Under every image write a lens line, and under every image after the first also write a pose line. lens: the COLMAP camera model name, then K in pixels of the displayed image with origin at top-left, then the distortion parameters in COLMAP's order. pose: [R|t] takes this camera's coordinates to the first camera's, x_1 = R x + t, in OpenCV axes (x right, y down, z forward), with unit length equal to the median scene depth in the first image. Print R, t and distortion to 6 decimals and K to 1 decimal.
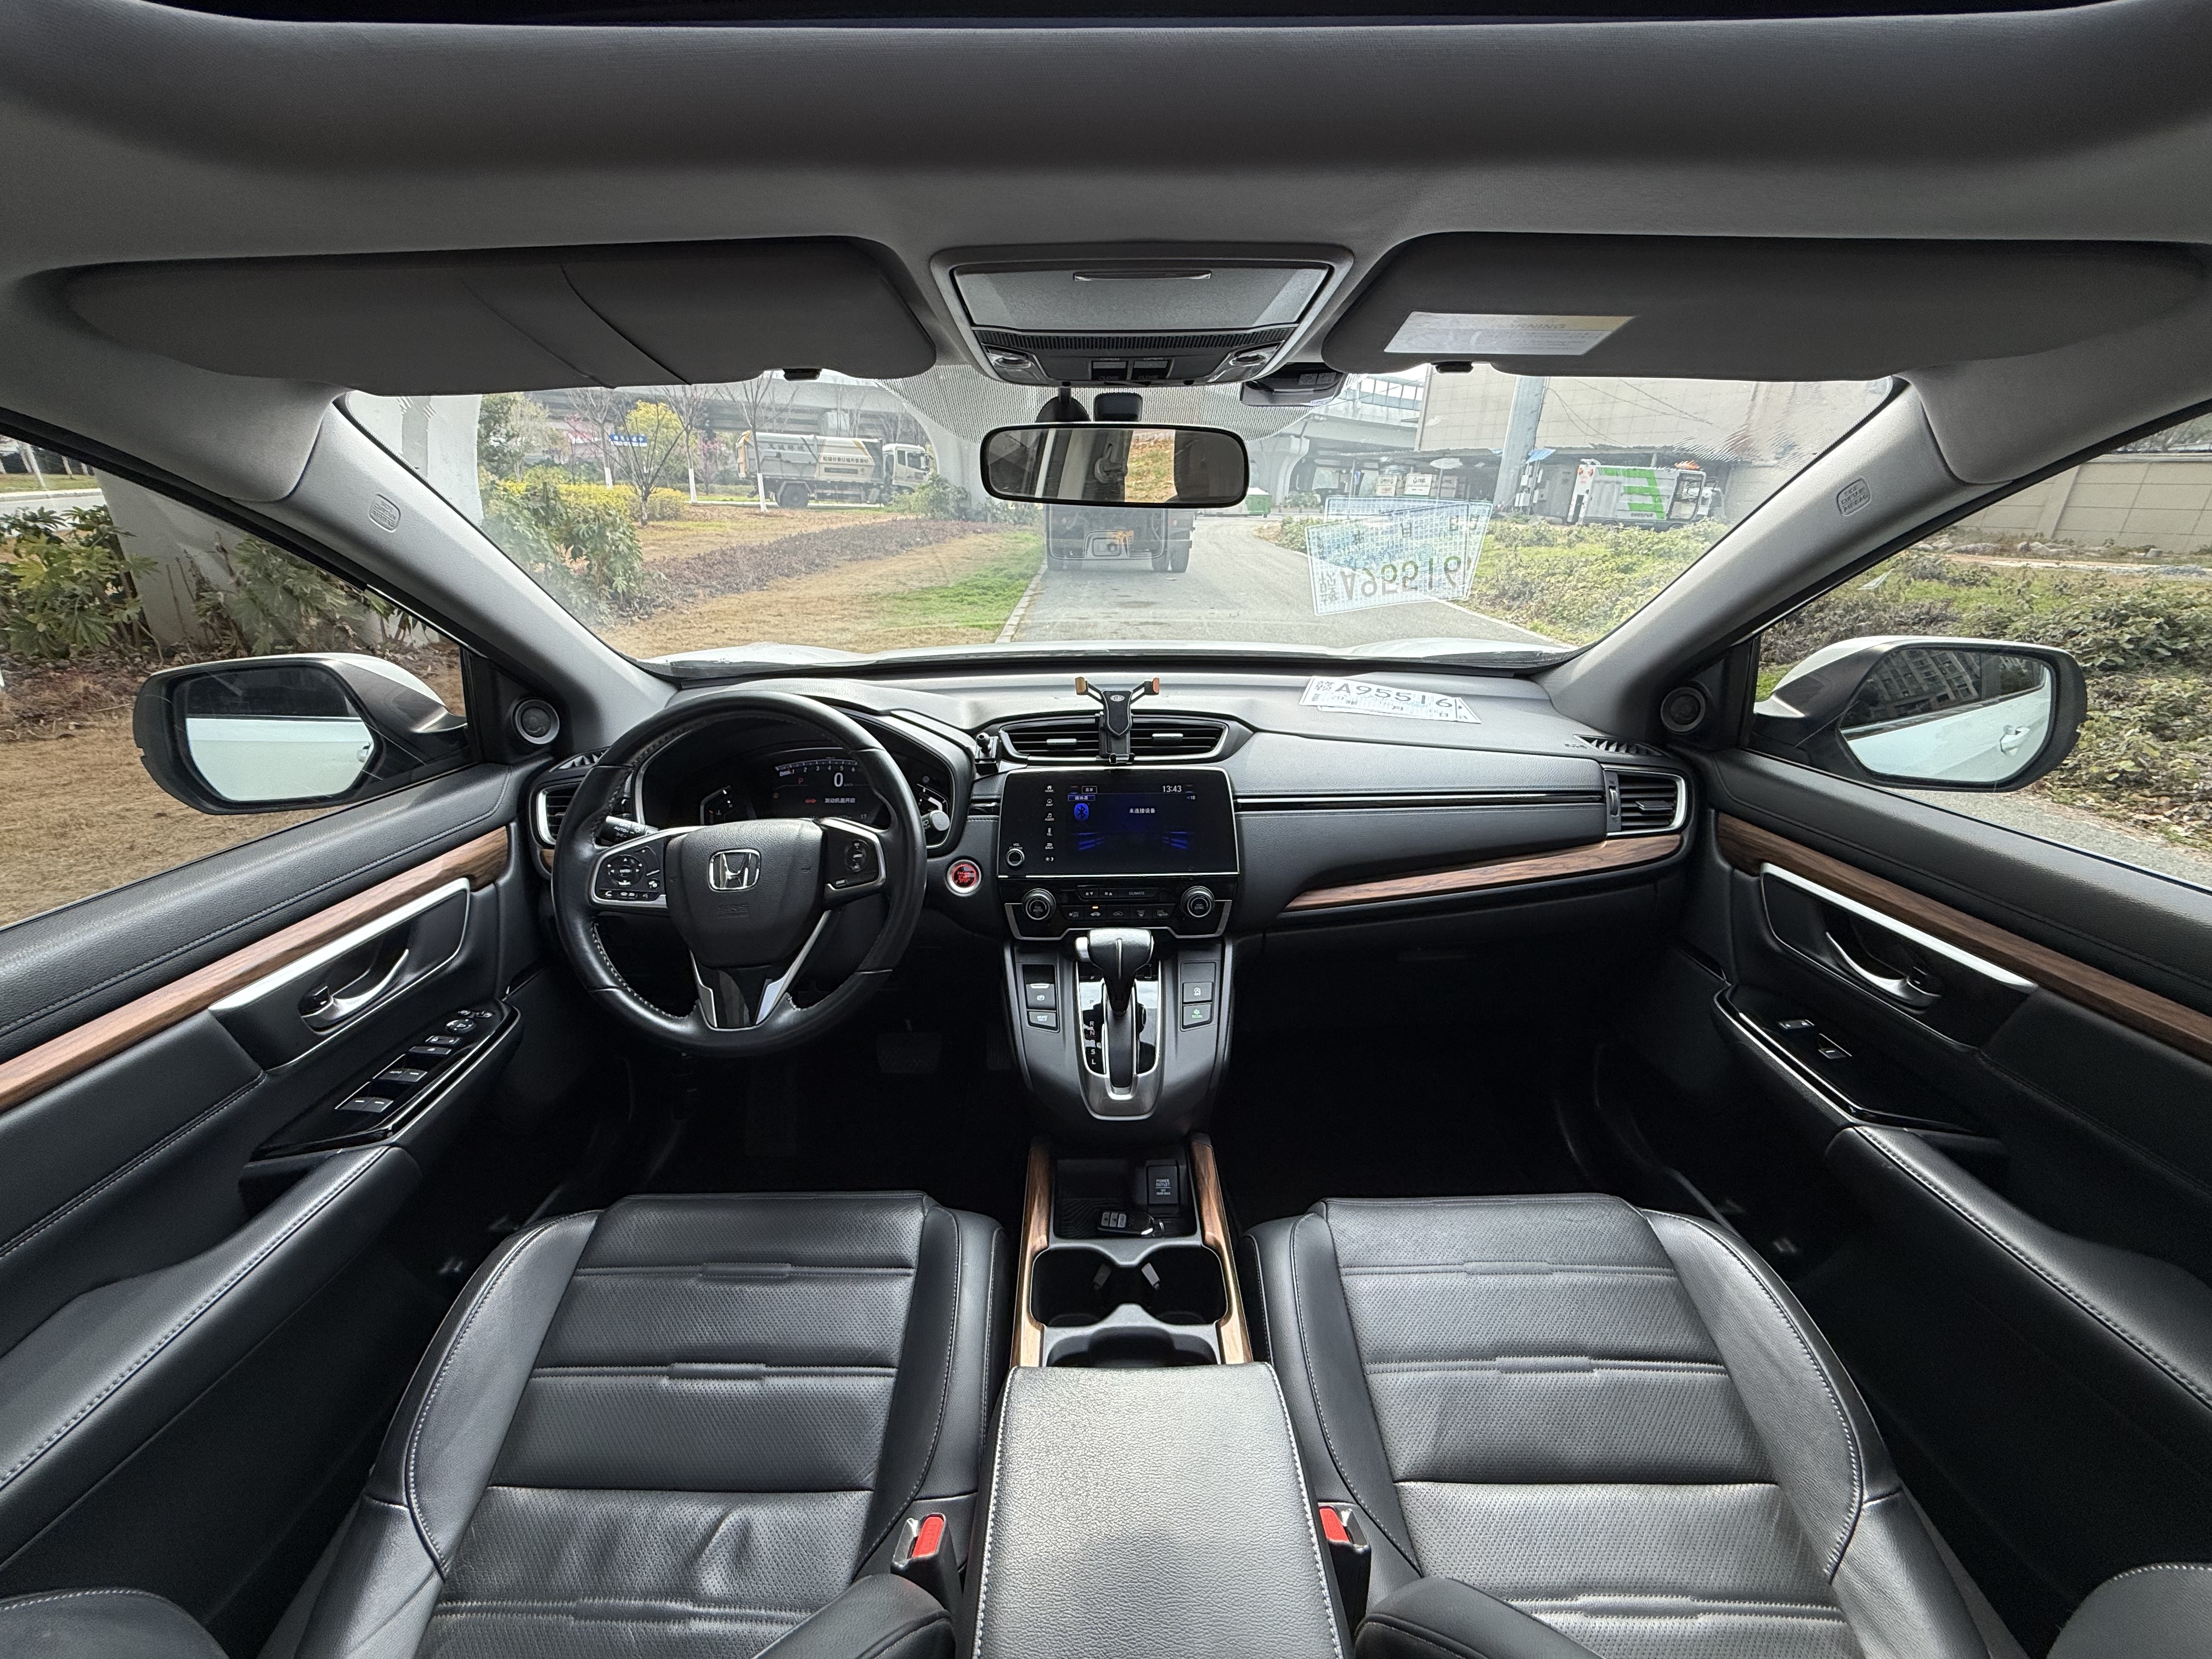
lens RADIAL K [[888.6, 0, 1107.4], [0, 888.6, 824.4], [0, 0, 1]] dist [-0.002853, 0.001244]
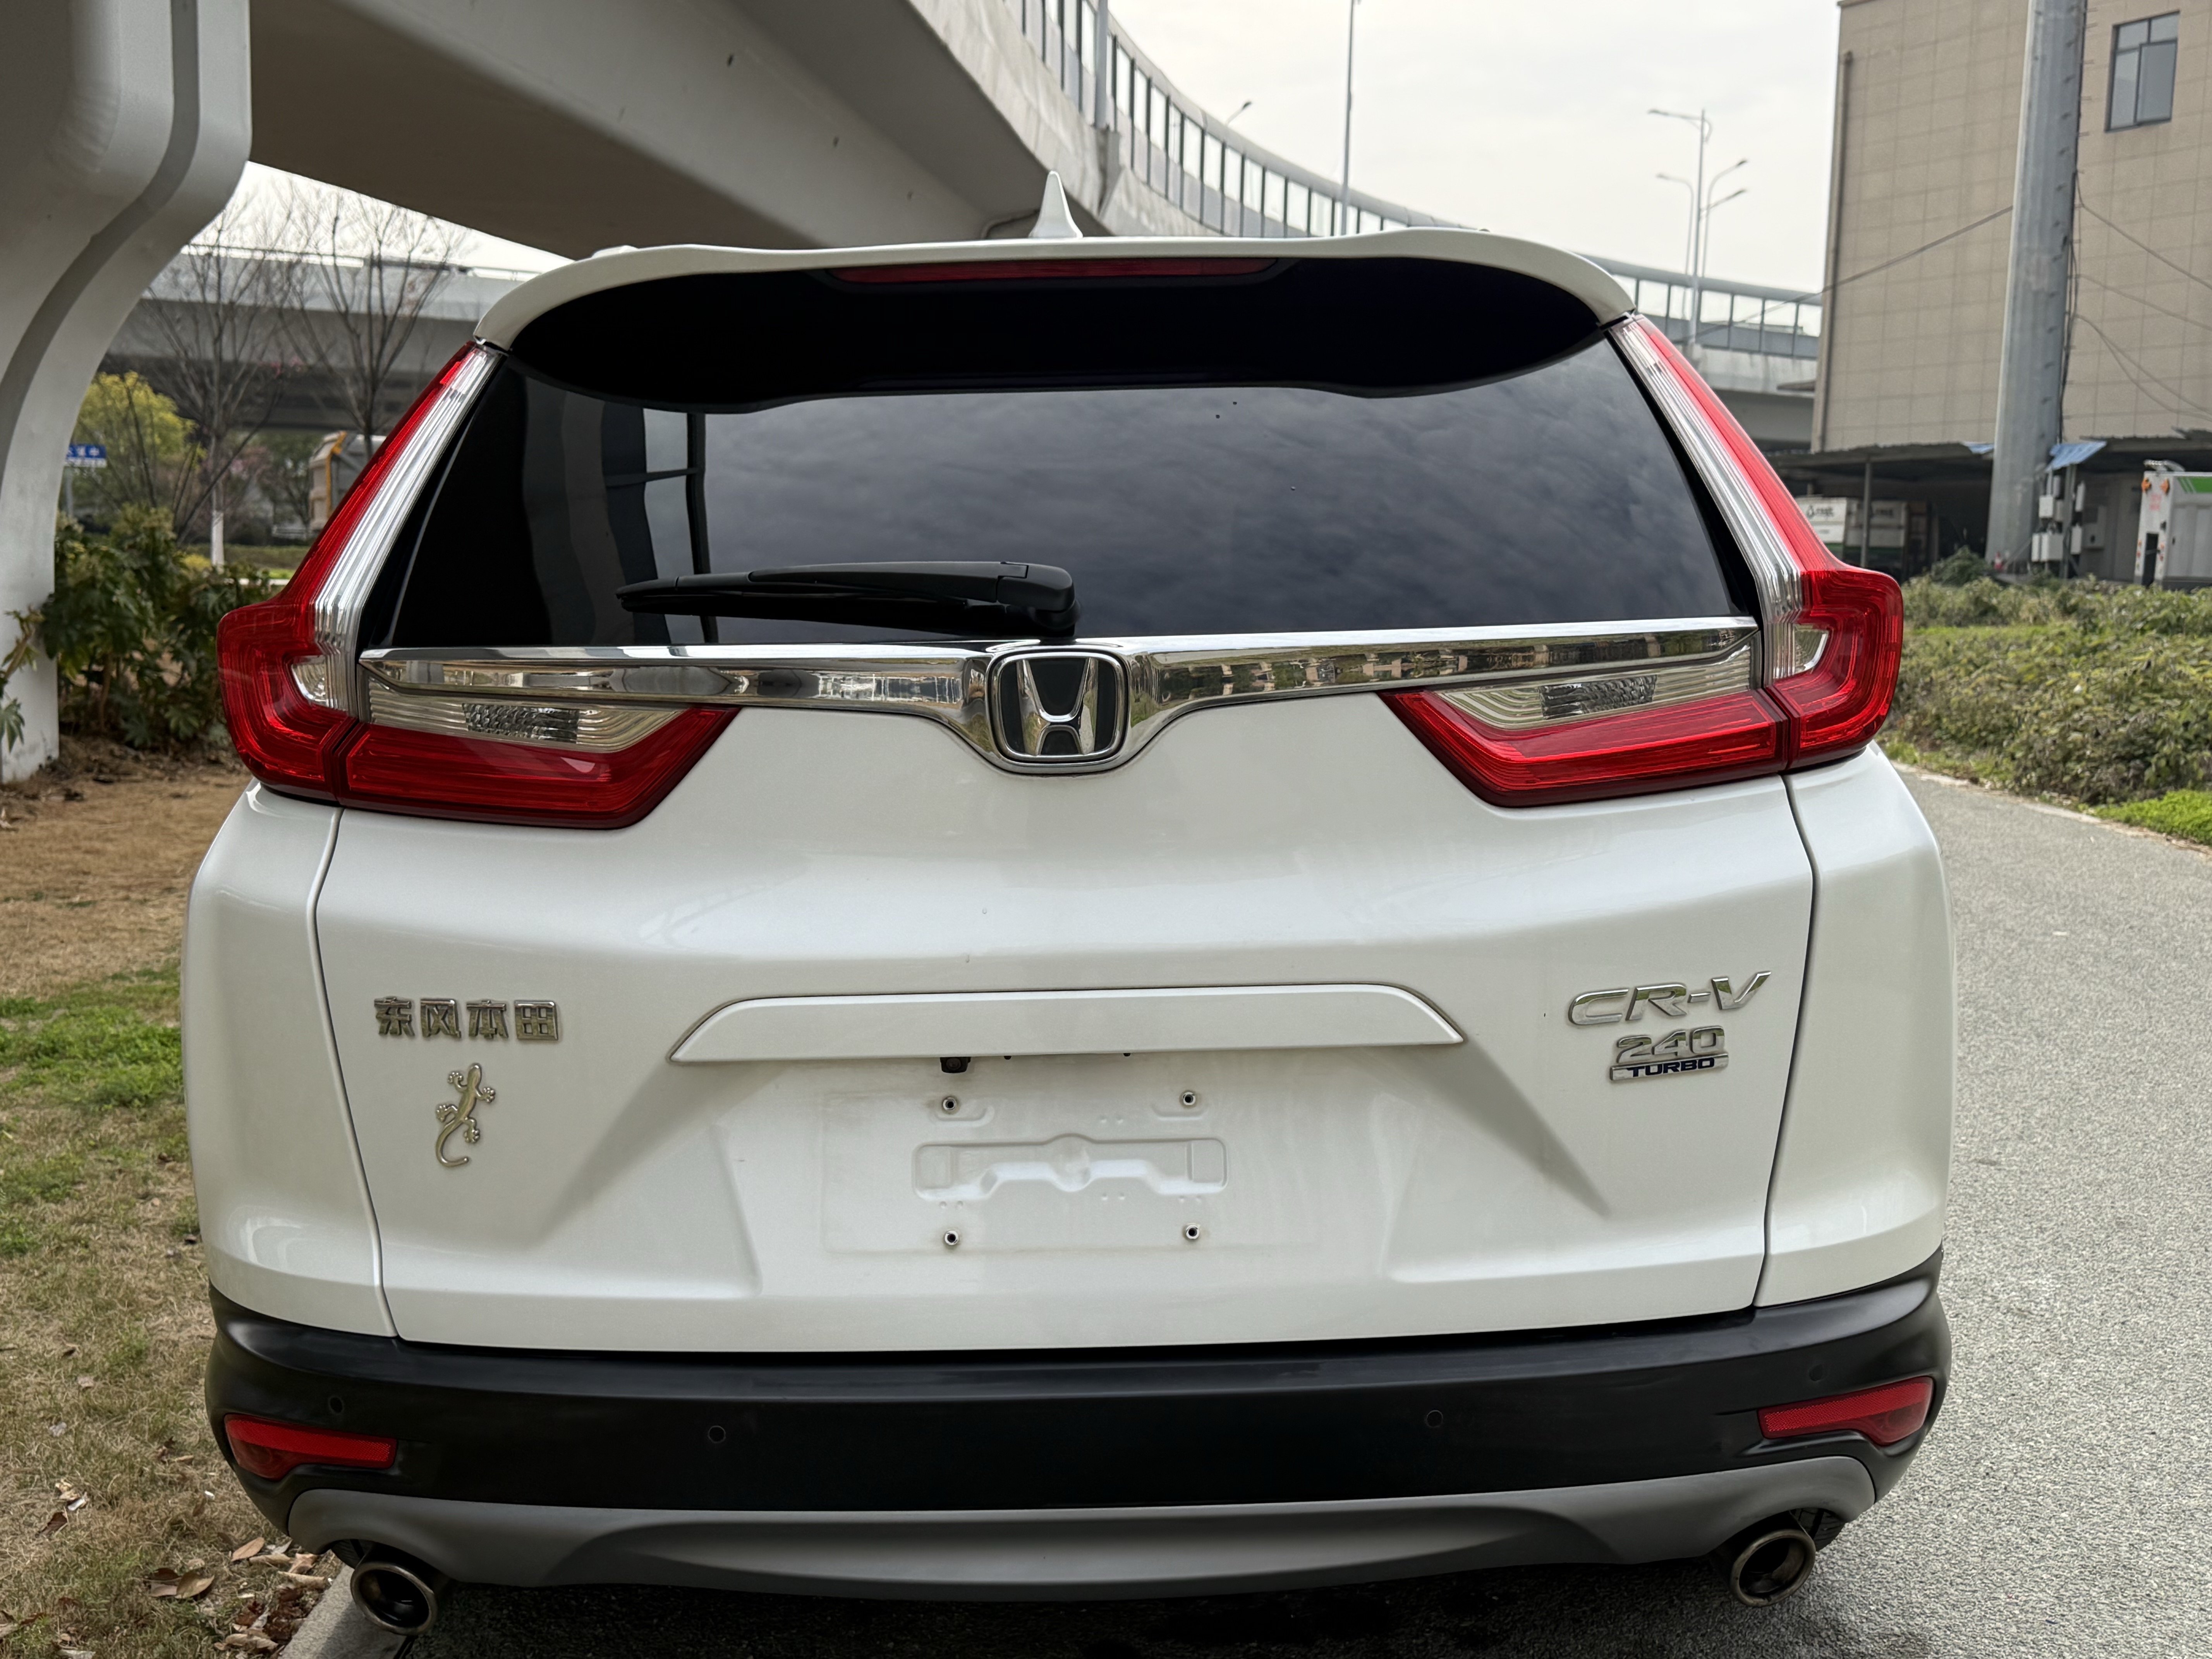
lens RADIAL K [[2286.8, 0, 1100.4], [0, 2286.8, 845.2], [0, 0, 1]] dist [0.012838, 0.000000]
pose [[0.999776, -0.013026, -0.016666, 0.004607], [0.008859, 0.973312, -0.229314, 0.047061], [0.019209, 0.229115, 0.973210, -0.114098]]
